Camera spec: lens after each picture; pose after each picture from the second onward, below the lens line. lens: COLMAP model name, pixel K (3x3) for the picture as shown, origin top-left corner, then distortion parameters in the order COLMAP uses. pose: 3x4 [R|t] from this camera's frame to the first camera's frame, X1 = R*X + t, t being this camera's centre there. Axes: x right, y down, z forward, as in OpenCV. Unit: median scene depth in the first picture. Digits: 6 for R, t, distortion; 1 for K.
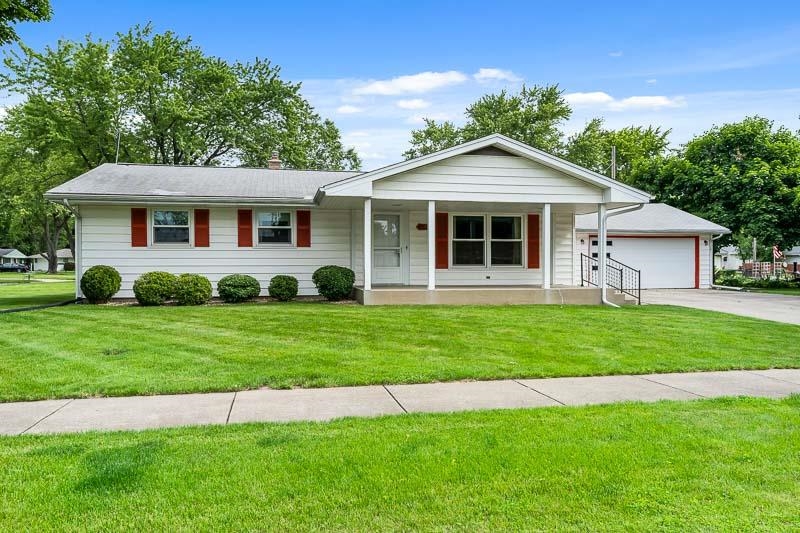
lens RADIAL K [[555.9, 0, 395.8], [0, 555.9, 293.3], [0, 0, 1]] dist [-0.001492, -0.002587]
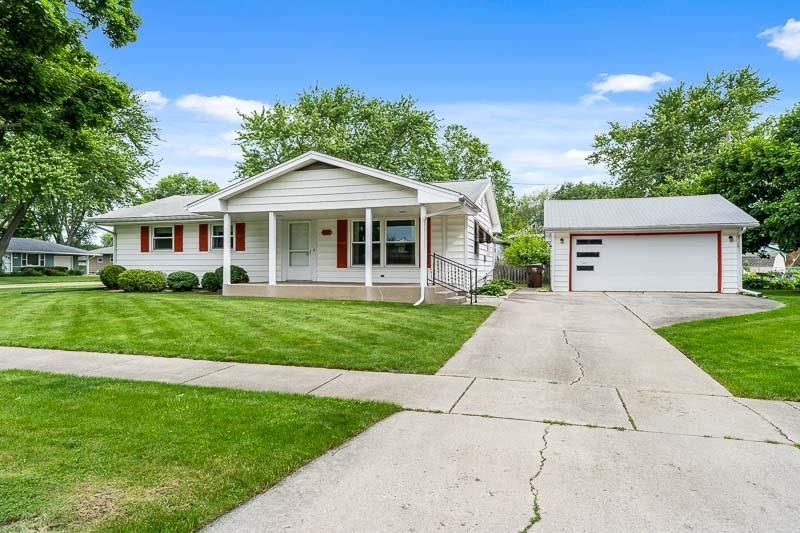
lens RADIAL K [[502.0, 0, 400.0], [0, 502.0, 266.5], [0, 0, 1]] dist [-0.009237, 0.000484]
pose [[0.880544, 0.001215, -0.473963, 0.671857], [-0.024909, 0.998733, -0.043716, -0.004742], [0.473310, 0.050300, 0.879459, 0.142180]]
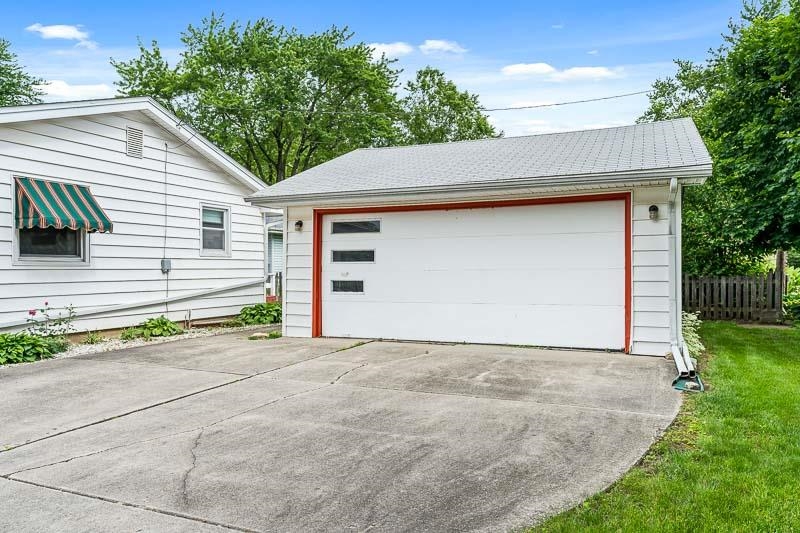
lens RADIAL K [[563.4, 0, 400.0], [0, 563.4, 266.5], [0, 0, 1]] dist [-0.079983, 0.069812]
pose [[0.802305, 0.000213, -0.596915, 0.891952], [-0.020488, 0.999421, -0.027182, -0.067889], [0.596563, 0.034038, 0.801844, 0.928515]]
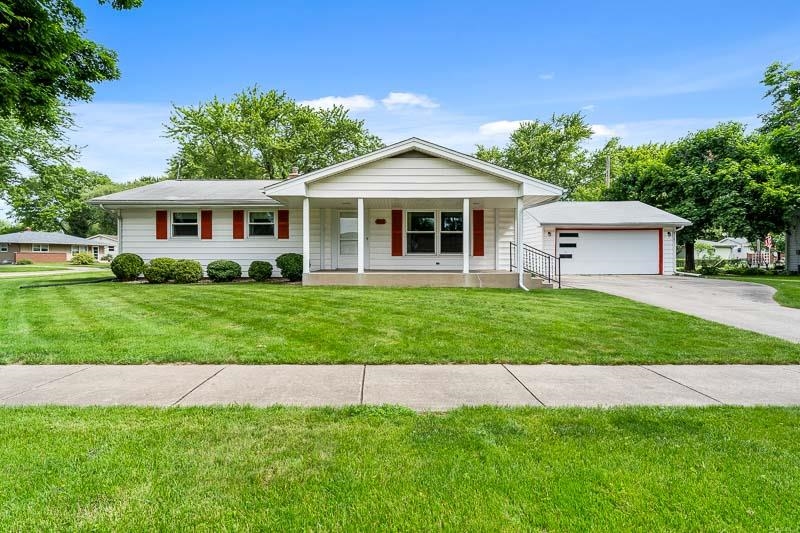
lens RADIAL K [[403.2, 0, 400.0], [0, 403.2, 266.5], [0, 0, 1]] dist [-0.006958, 0.000170]
pose [[0.982138, 0.005717, -0.188075, 0.250139], [-0.010140, 0.999694, -0.022561, -0.002192], [0.187889, 0.024066, 0.981895, 0.143943]]
